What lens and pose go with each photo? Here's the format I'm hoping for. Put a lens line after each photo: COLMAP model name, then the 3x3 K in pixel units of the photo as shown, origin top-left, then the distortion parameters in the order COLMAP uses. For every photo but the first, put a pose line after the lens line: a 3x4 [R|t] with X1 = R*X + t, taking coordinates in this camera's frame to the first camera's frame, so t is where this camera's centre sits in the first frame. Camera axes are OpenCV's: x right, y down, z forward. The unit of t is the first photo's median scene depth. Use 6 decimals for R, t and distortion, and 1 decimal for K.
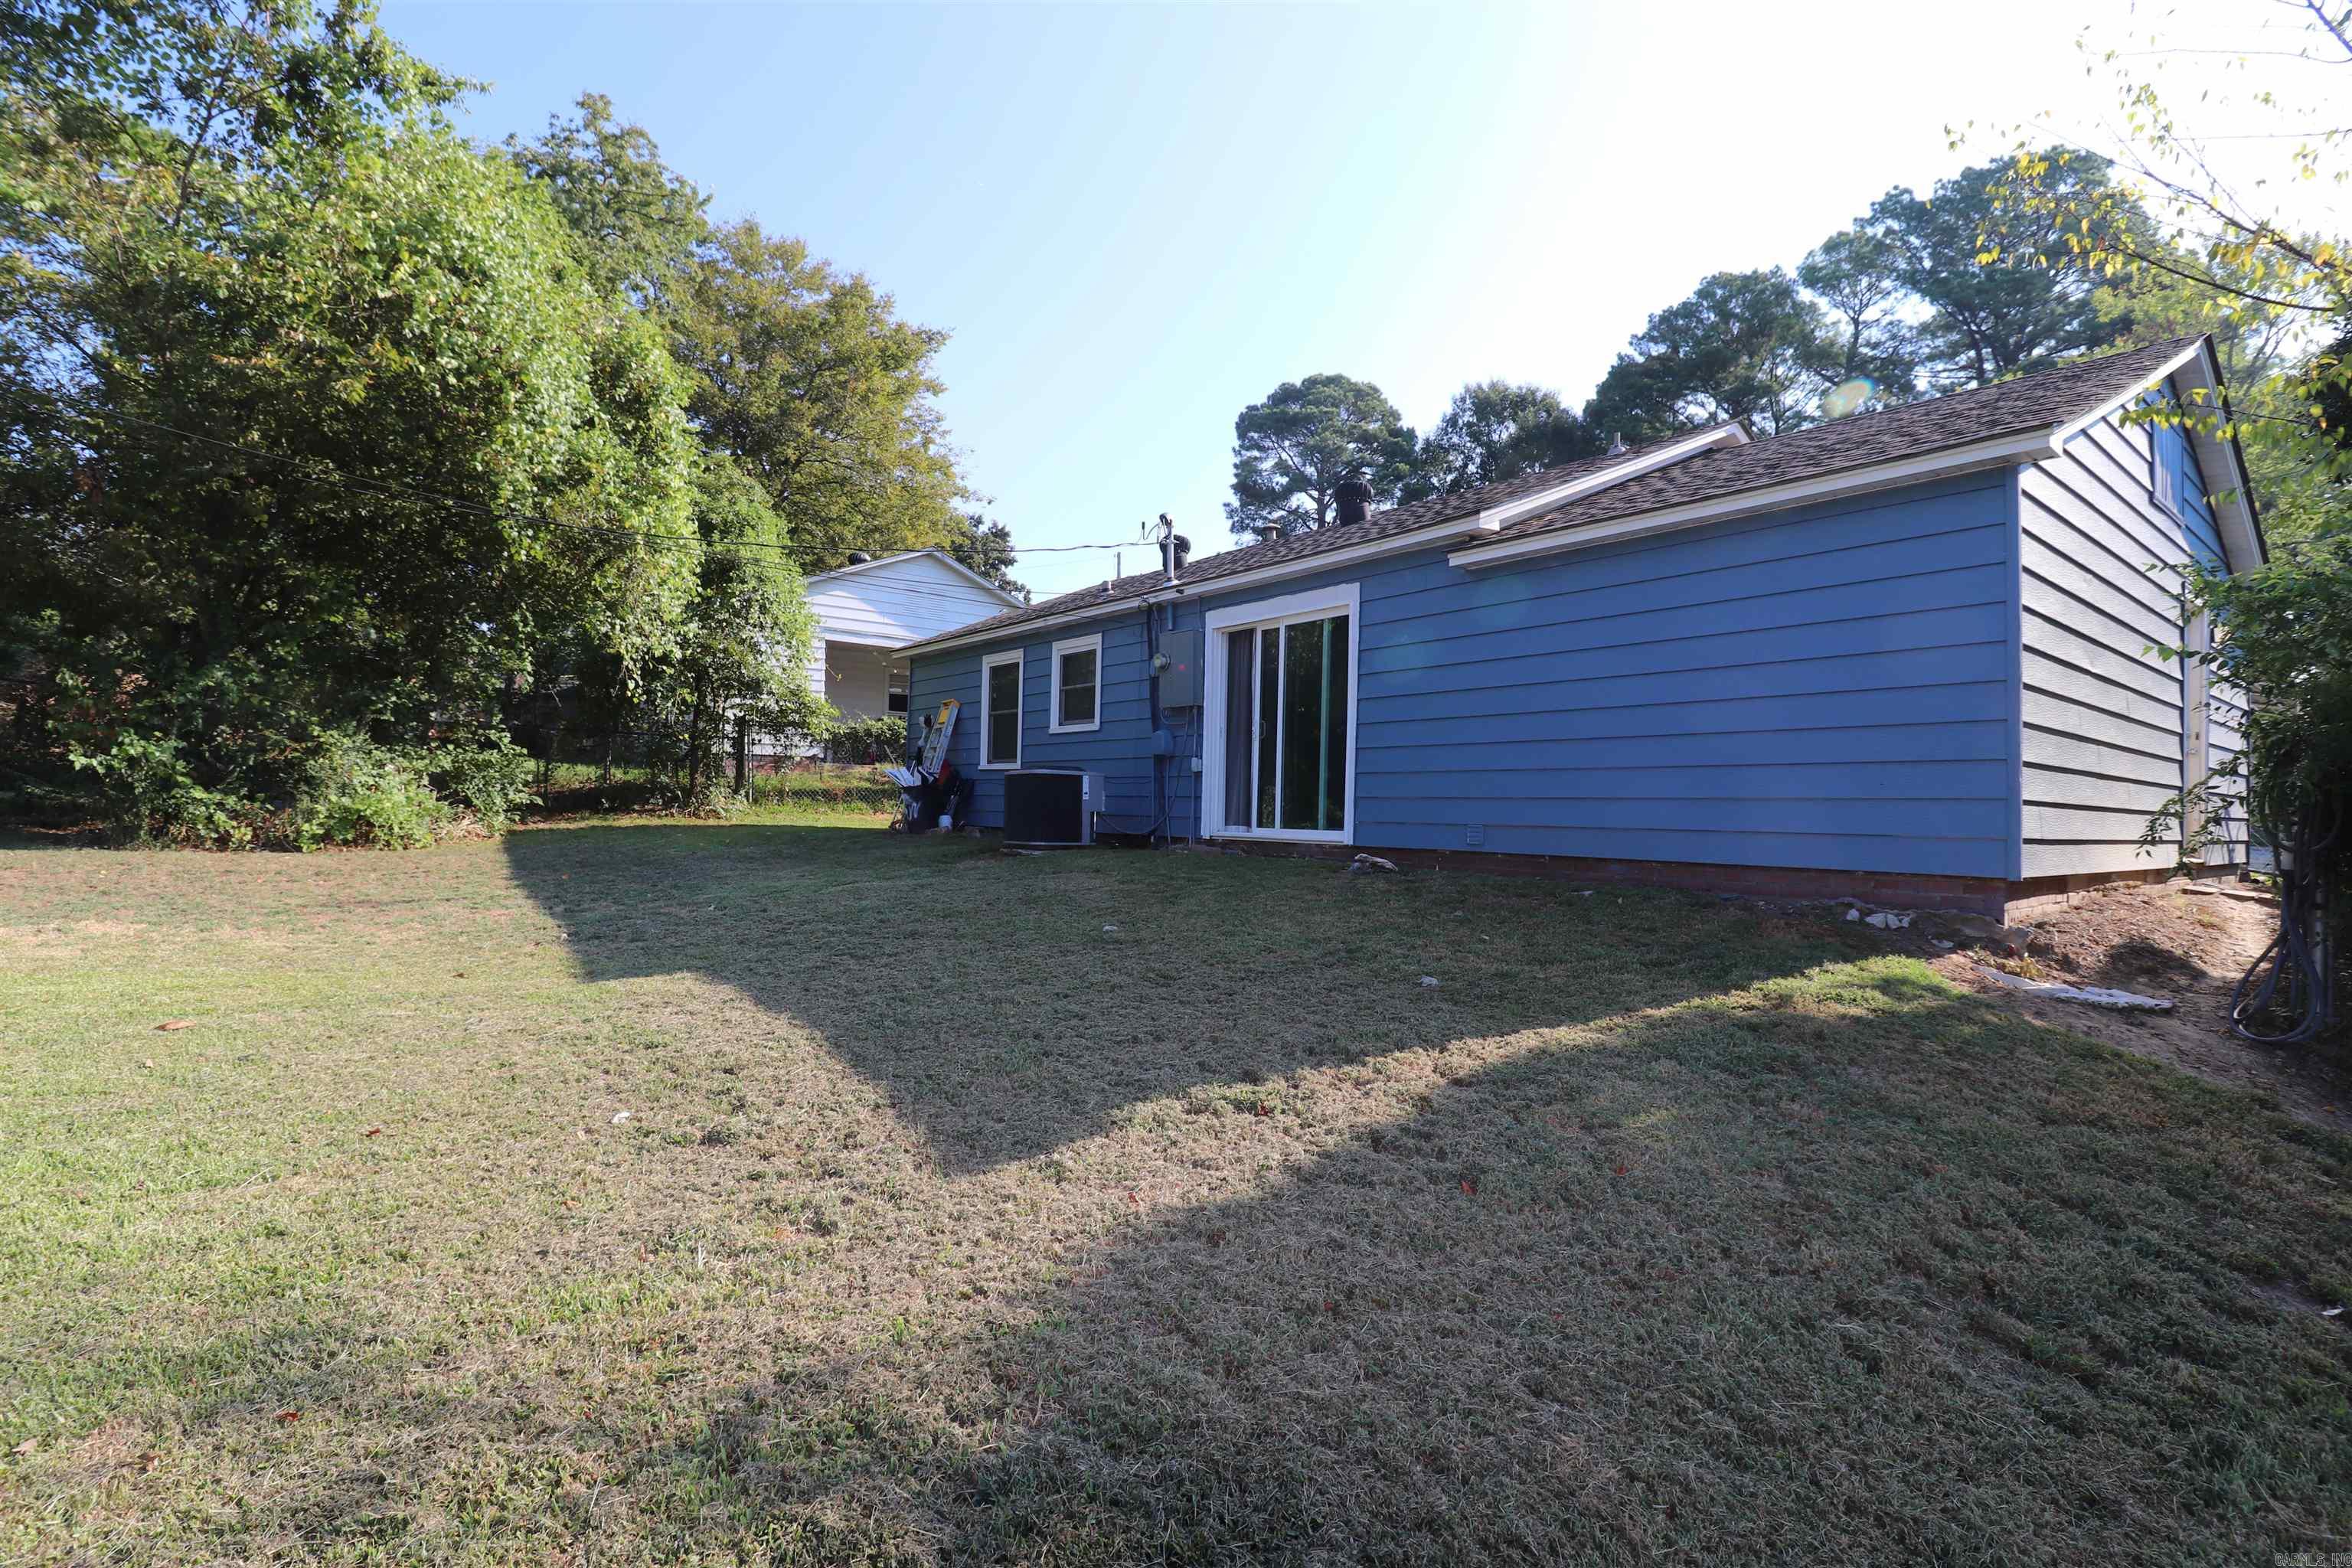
lens RADIAL K [[1088.4, 0, 1176.0], [0, 1088.4, 784.0], [0, 0, 1]] dist [0.001719, -0.010320]
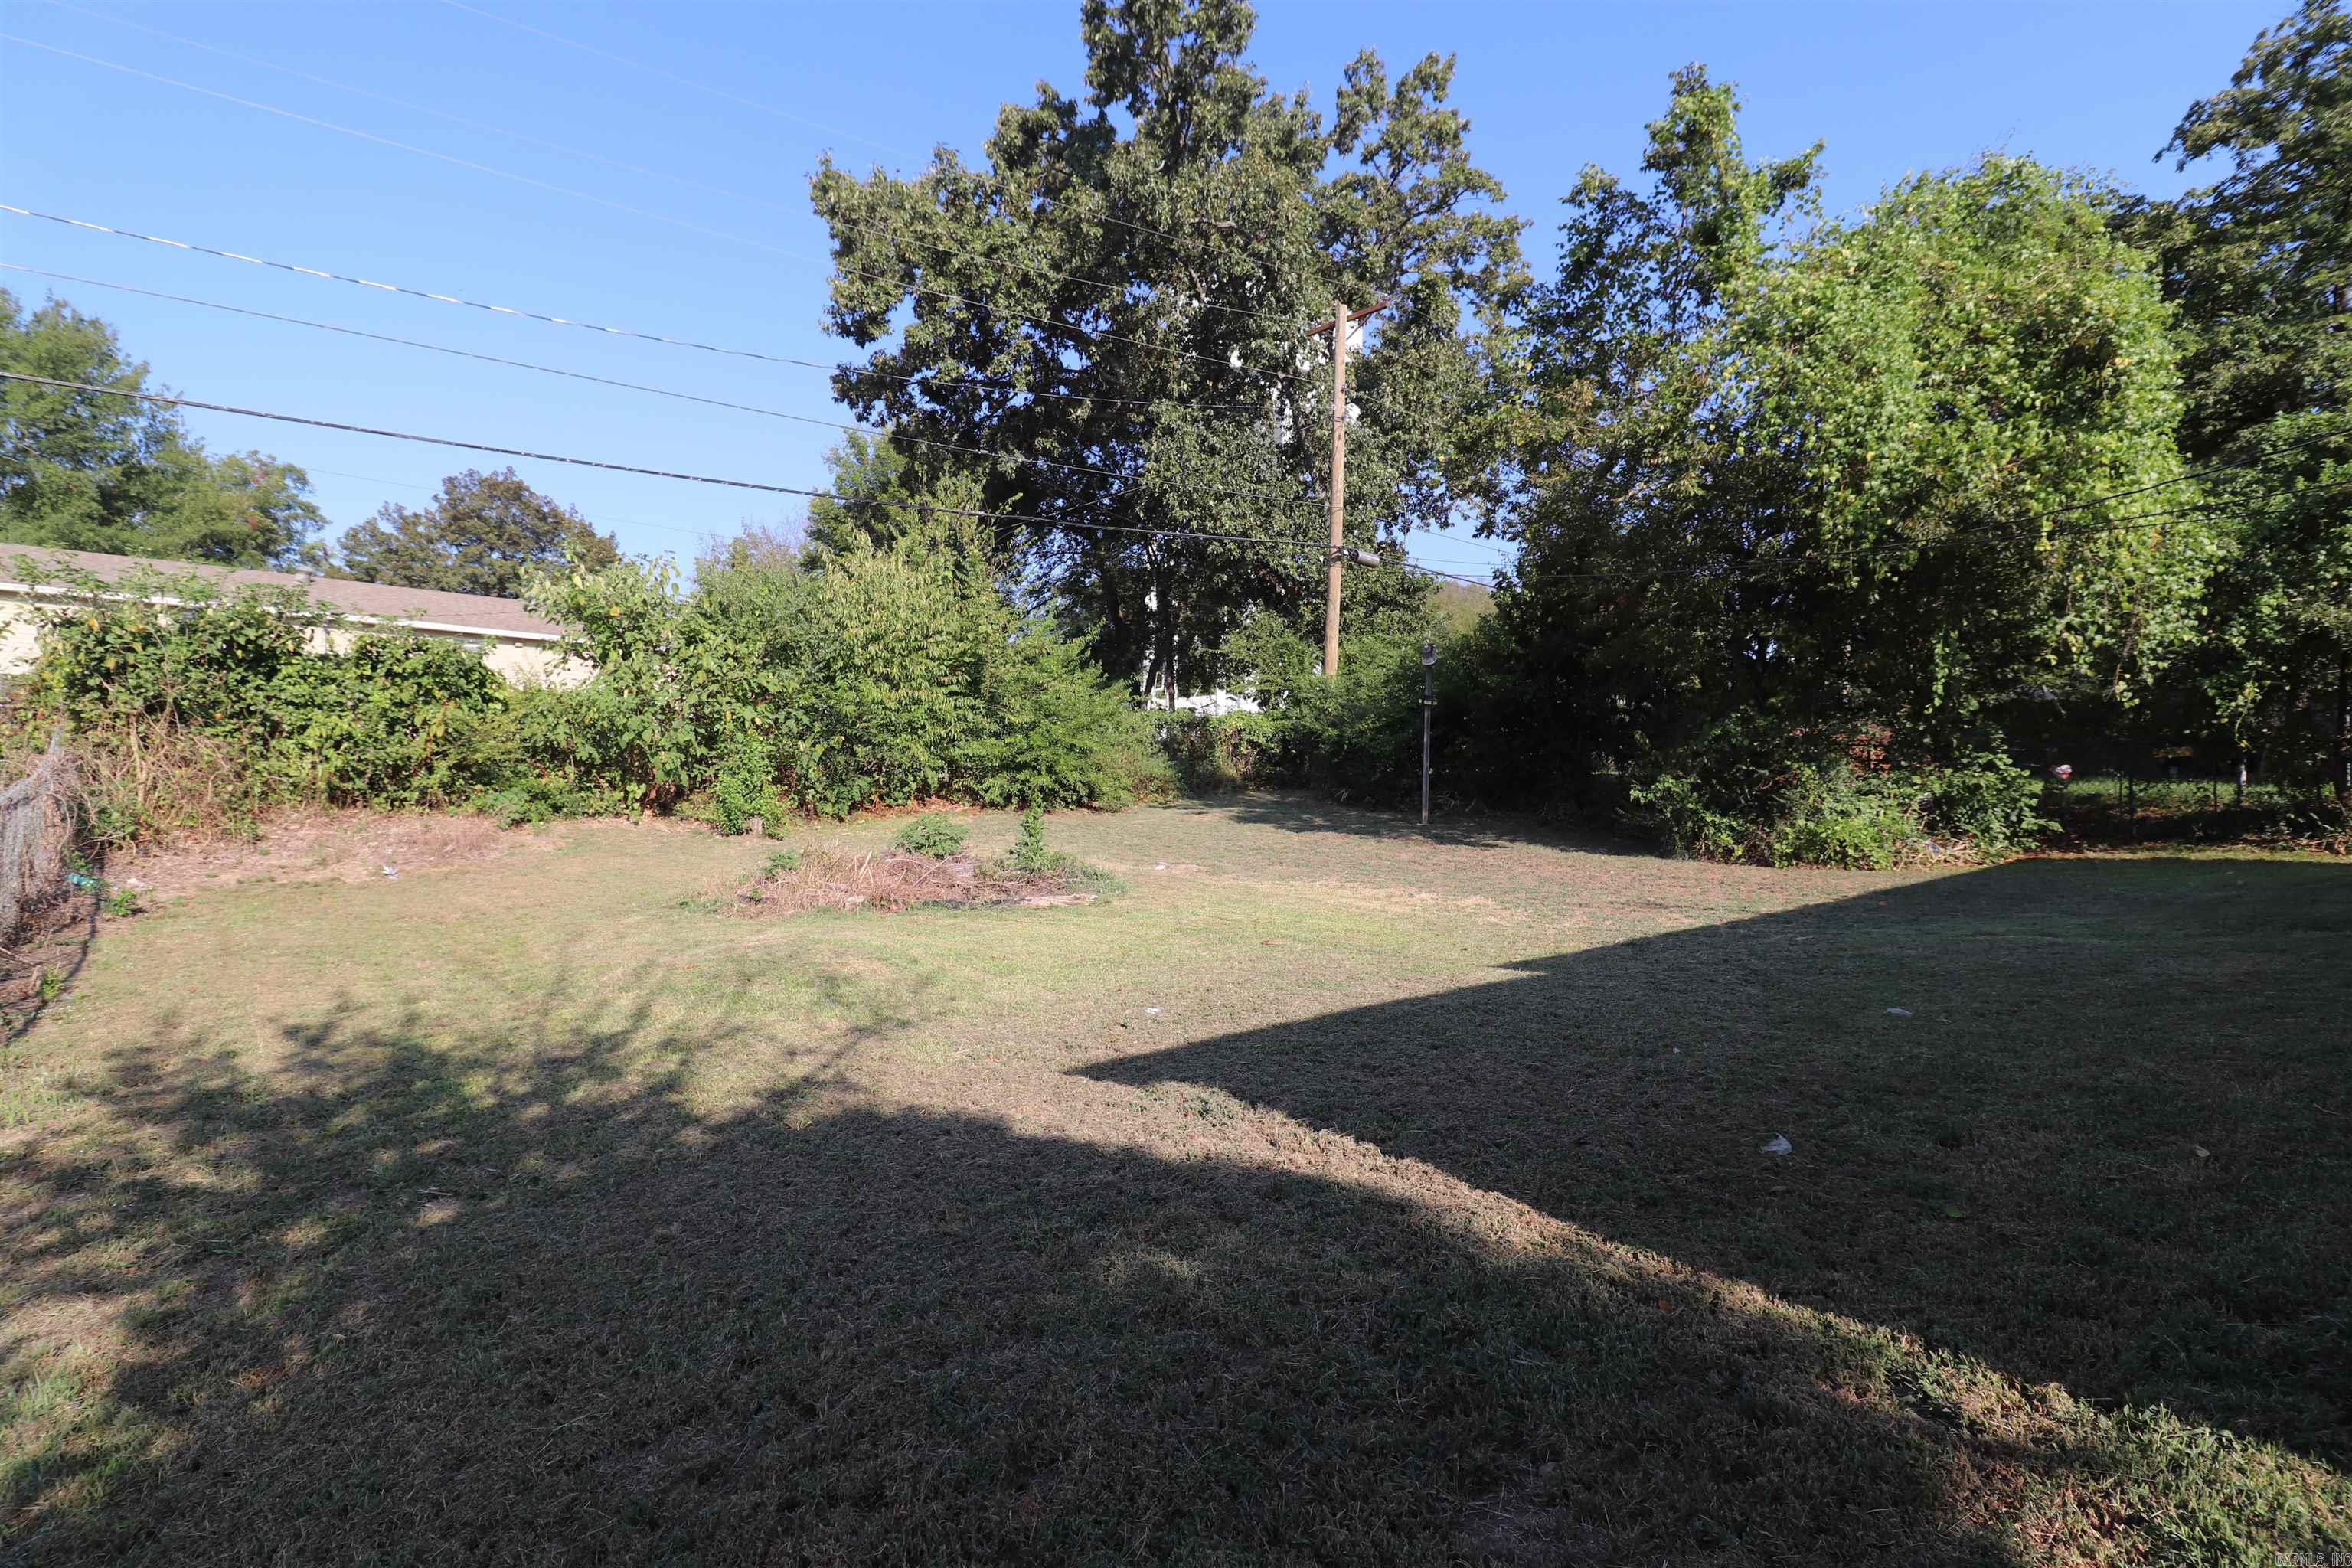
lens RADIAL K [[1088.4, 0, 1176.0], [0, 1088.4, 784.0], [0, 0, 1]] dist [0.001719, -0.010320]
pose [[-0.069268, -0.020461, -0.997388, 0.420141], [0.012466, 0.999694, -0.021374, -0.011234], [0.997520, -0.013914, -0.068992, 0.409473]]
